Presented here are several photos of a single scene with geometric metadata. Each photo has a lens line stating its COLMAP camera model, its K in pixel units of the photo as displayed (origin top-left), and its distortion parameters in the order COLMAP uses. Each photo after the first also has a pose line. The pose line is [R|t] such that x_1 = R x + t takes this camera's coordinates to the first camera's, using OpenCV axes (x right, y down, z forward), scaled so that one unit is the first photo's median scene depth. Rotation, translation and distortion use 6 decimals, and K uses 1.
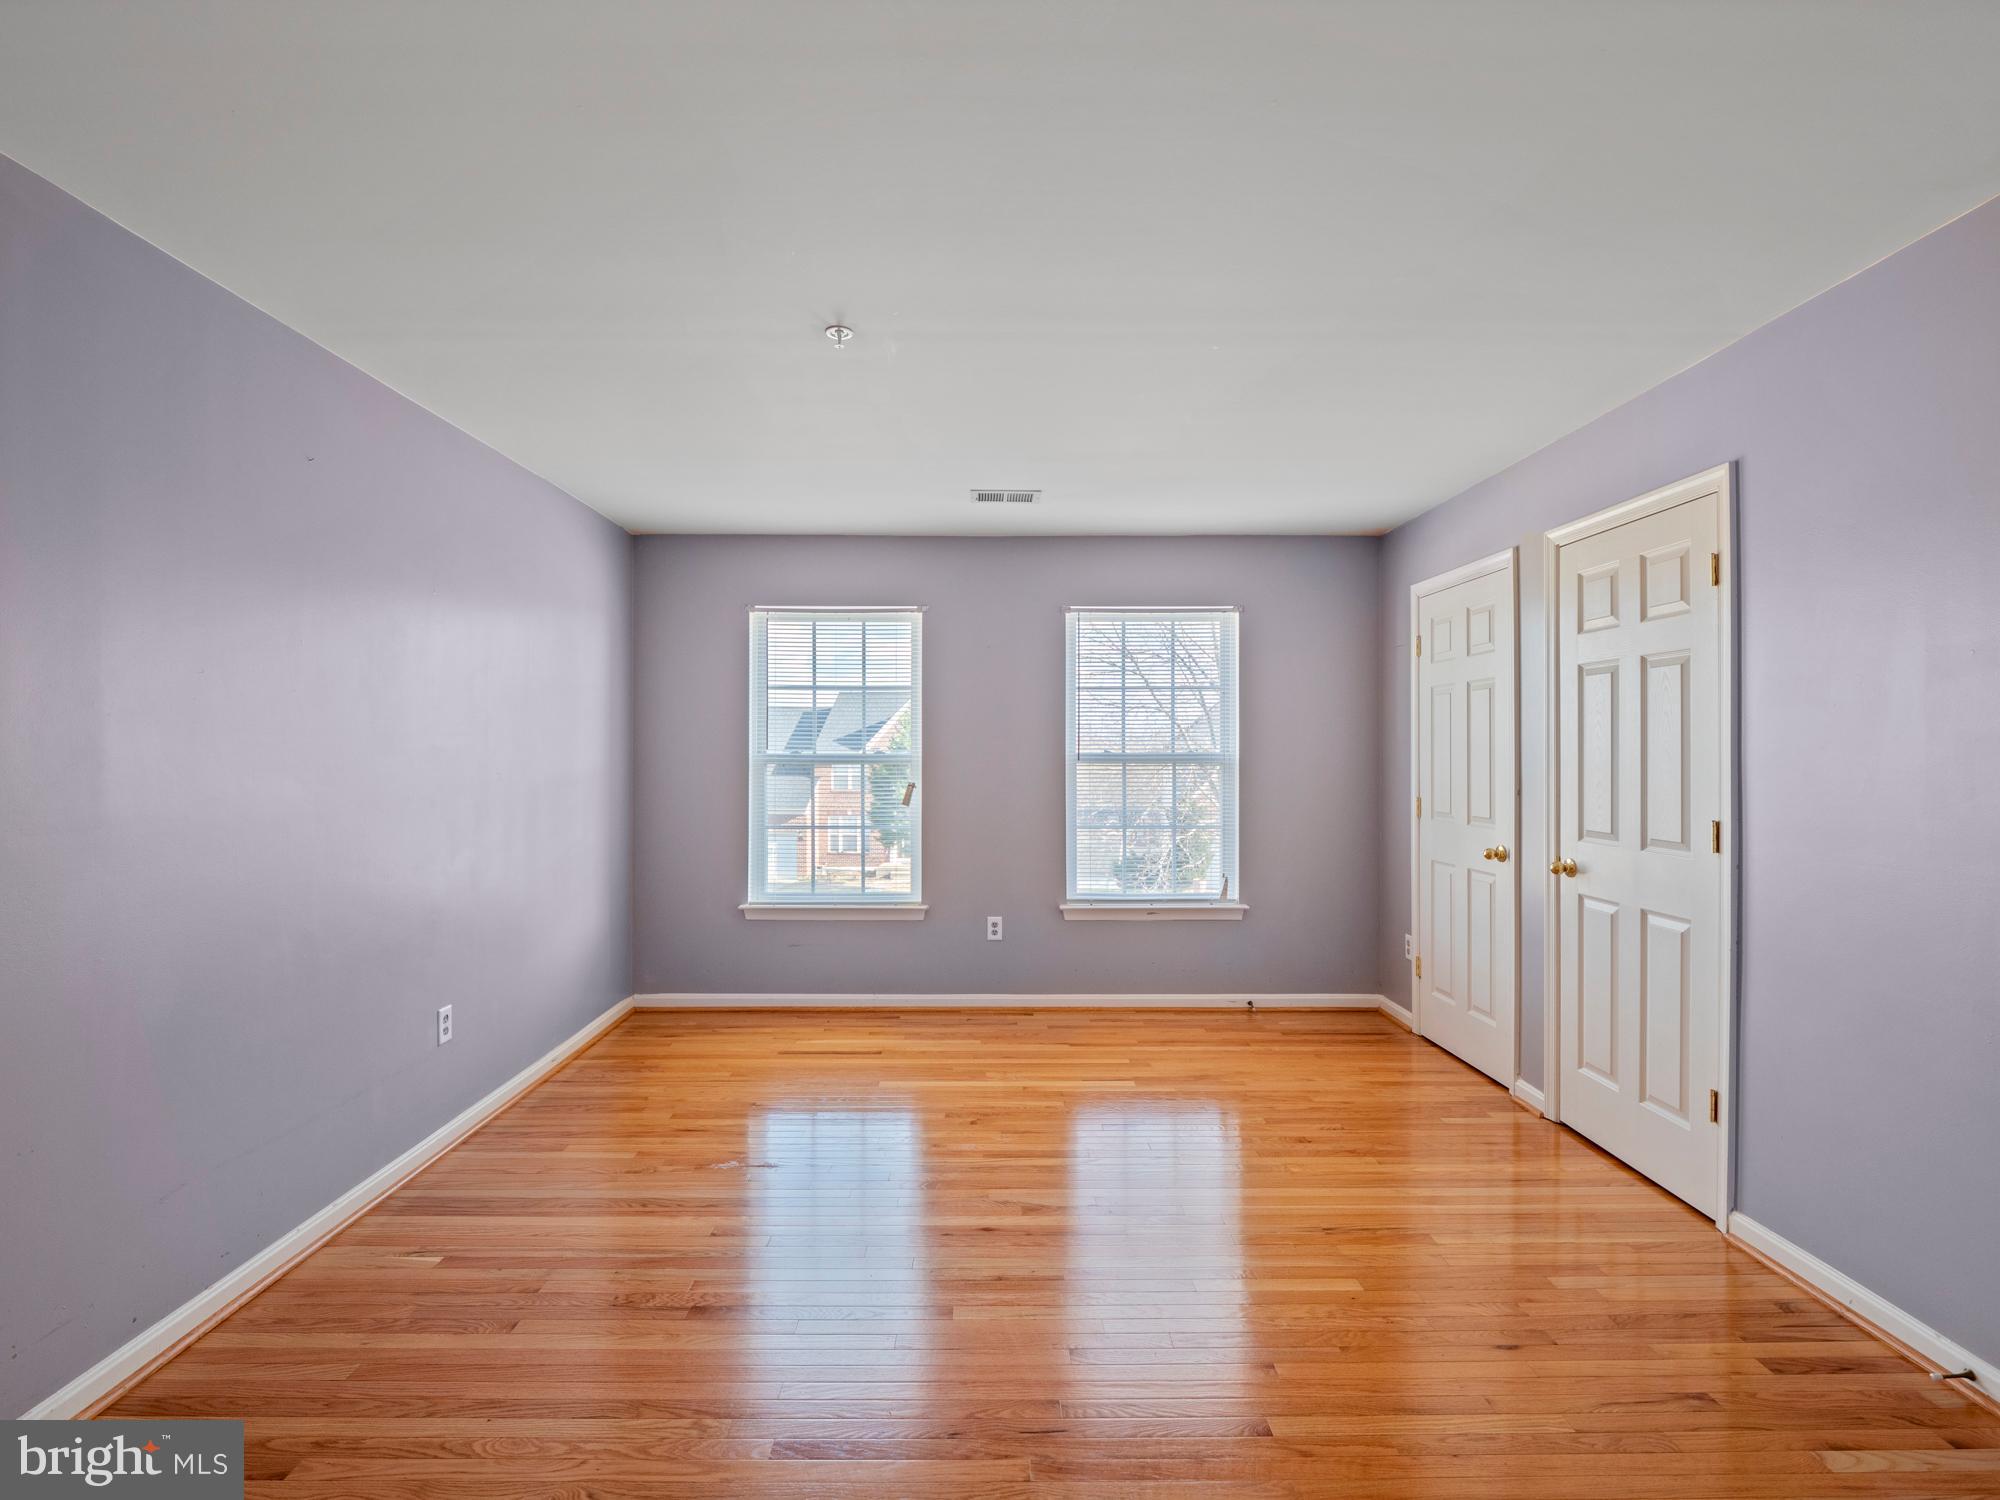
lens RADIAL K [[1011.4, 0, 988.2], [0, 1011.4, 750.0], [0, 0, 1]] dist [-0.017828, 0.006902]
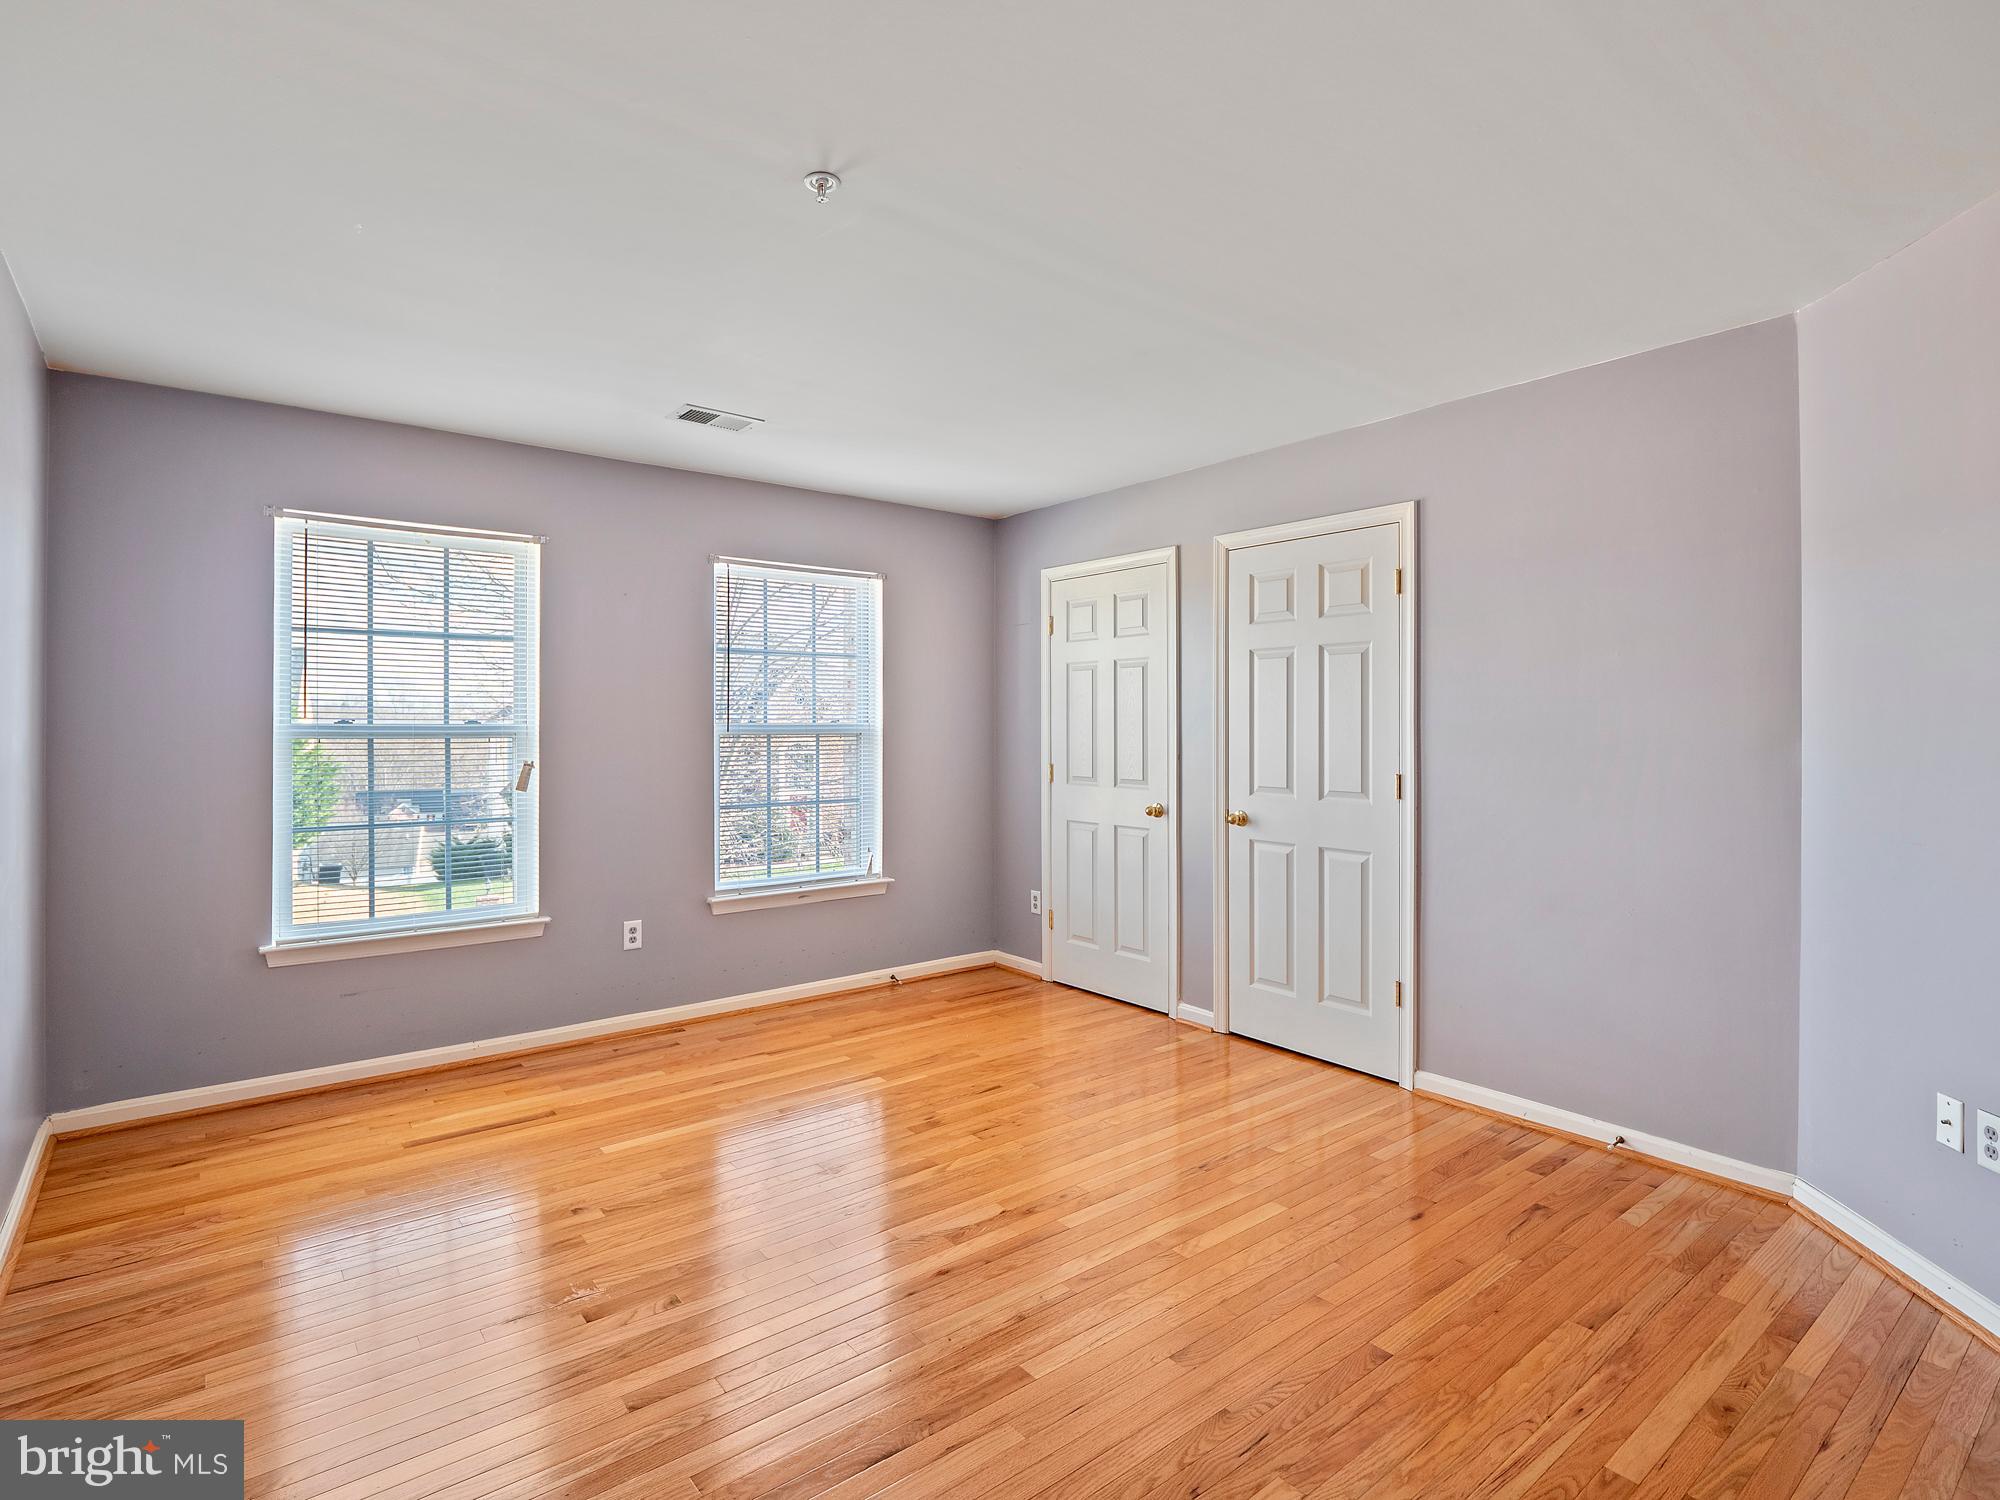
lens RADIAL K [[1013.3, 0, 1026.2], [0, 1013.3, 724.4], [0, 0, 1]] dist [0.018206, -0.027665]
pose [[0.783851, -0.000116, 0.620949, -0.294520], [-0.000965, 0.999999, 0.001406, 0.002475], [-0.620948, -0.001701, 0.783850, 0.165094]]
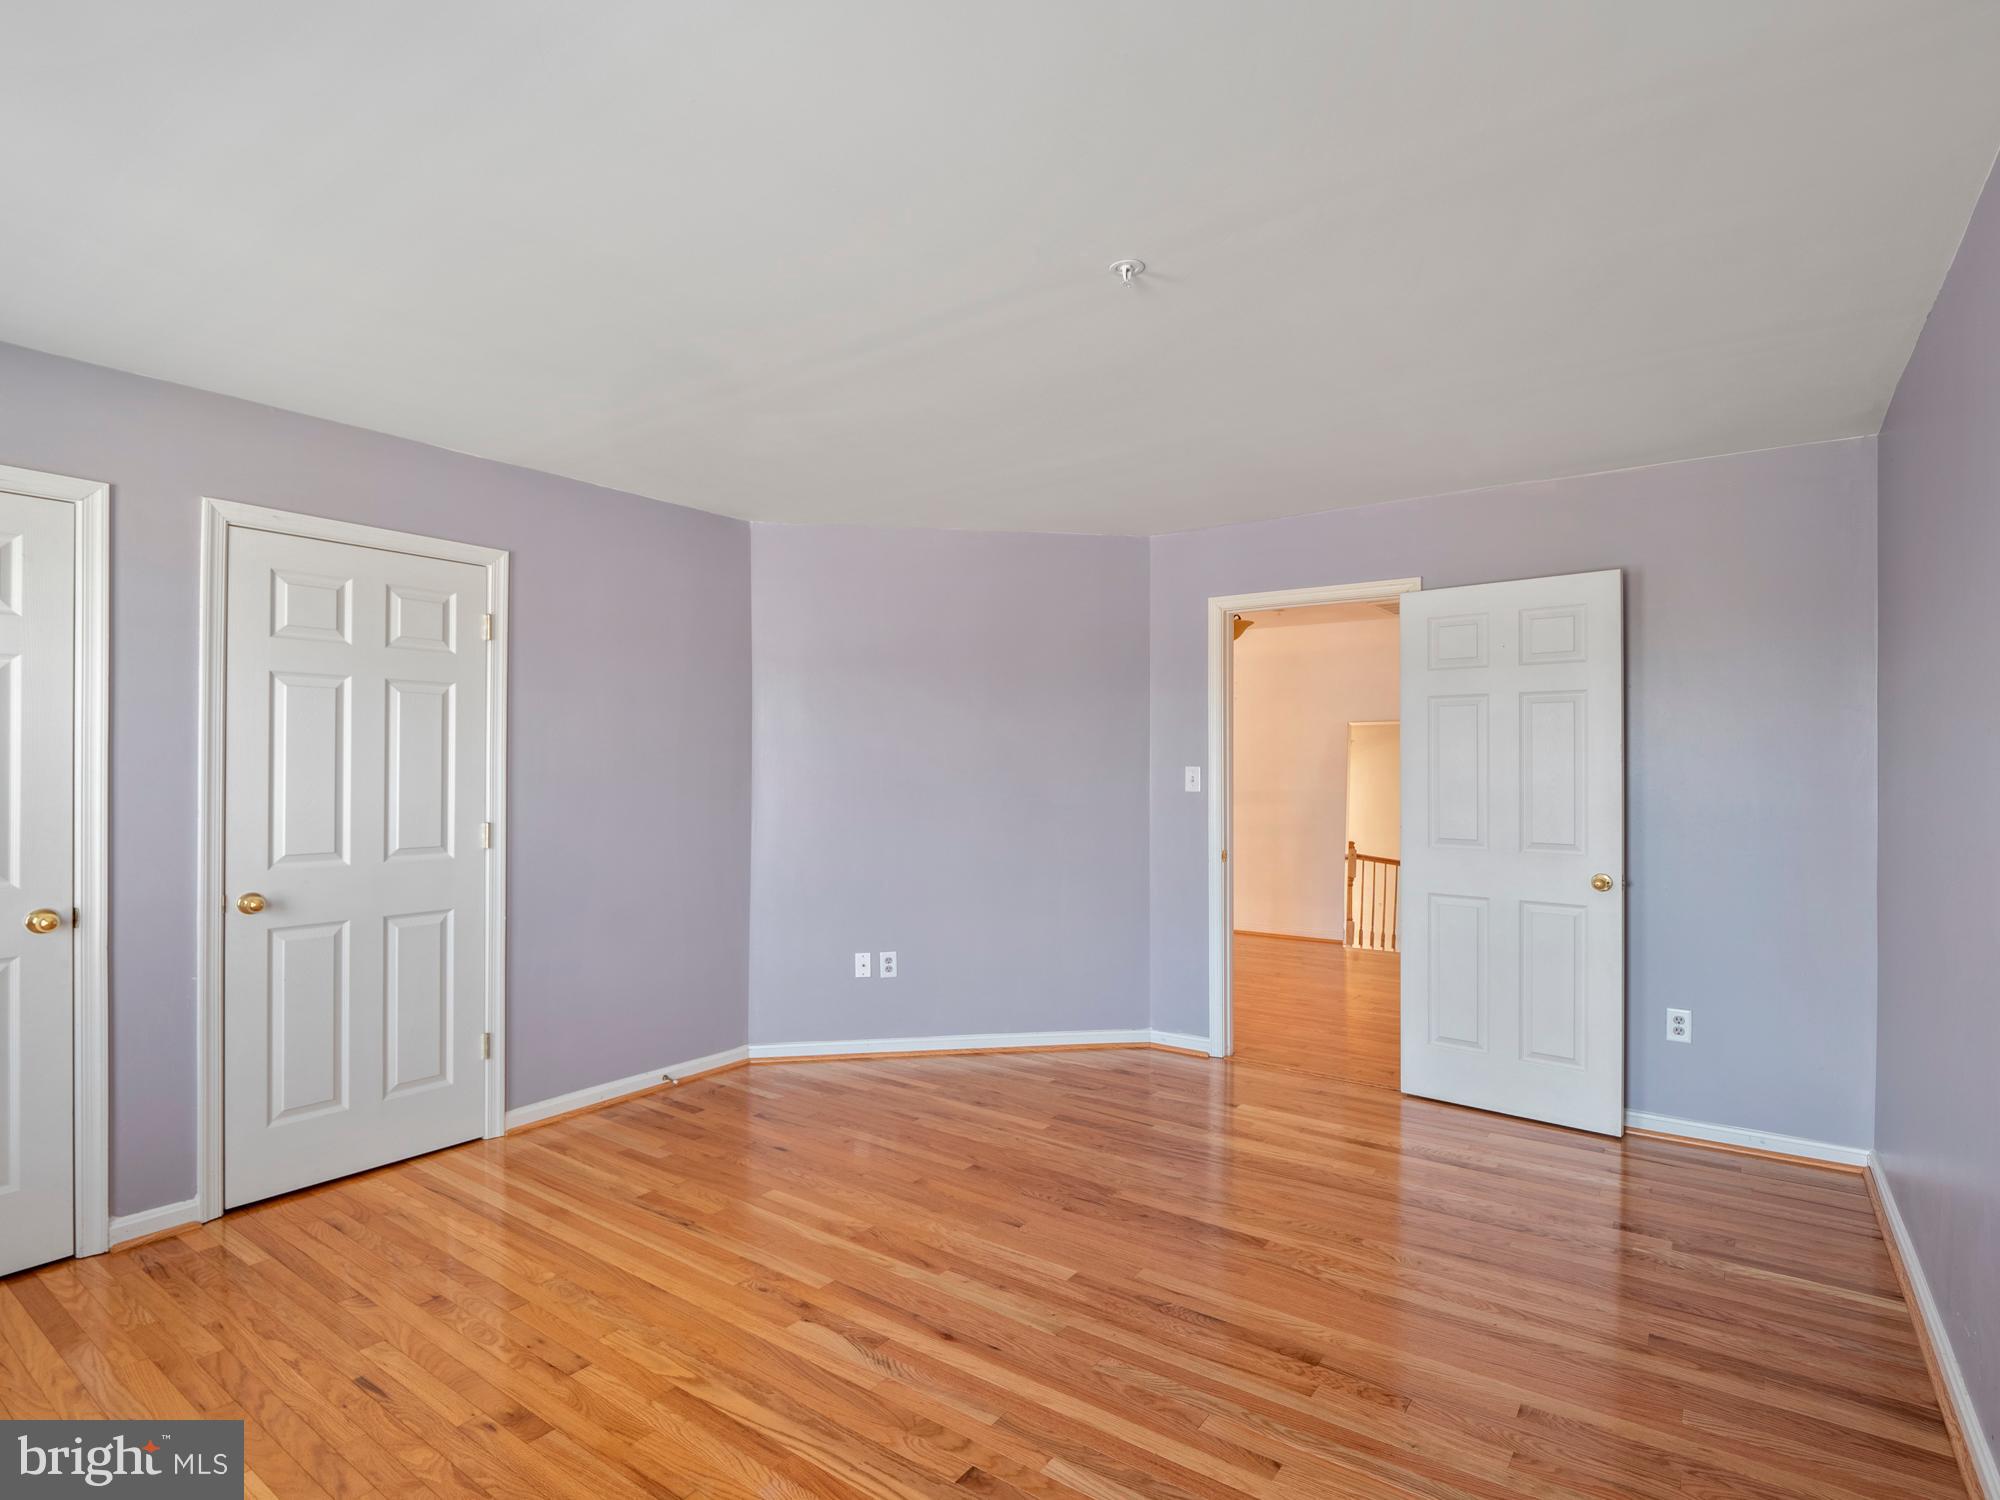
lens RADIAL K [[986.4, 0, 894.9], [0, 986.4, 752.2], [0, 0, 1]] dist [-0.022067, -0.000218]
pose [[-0.753741, 0.010439, 0.657089, -0.308619], [-0.000450, 0.999865, -0.016401, 0.000689], [-0.657171, -0.012657, -0.753635, 0.999838]]
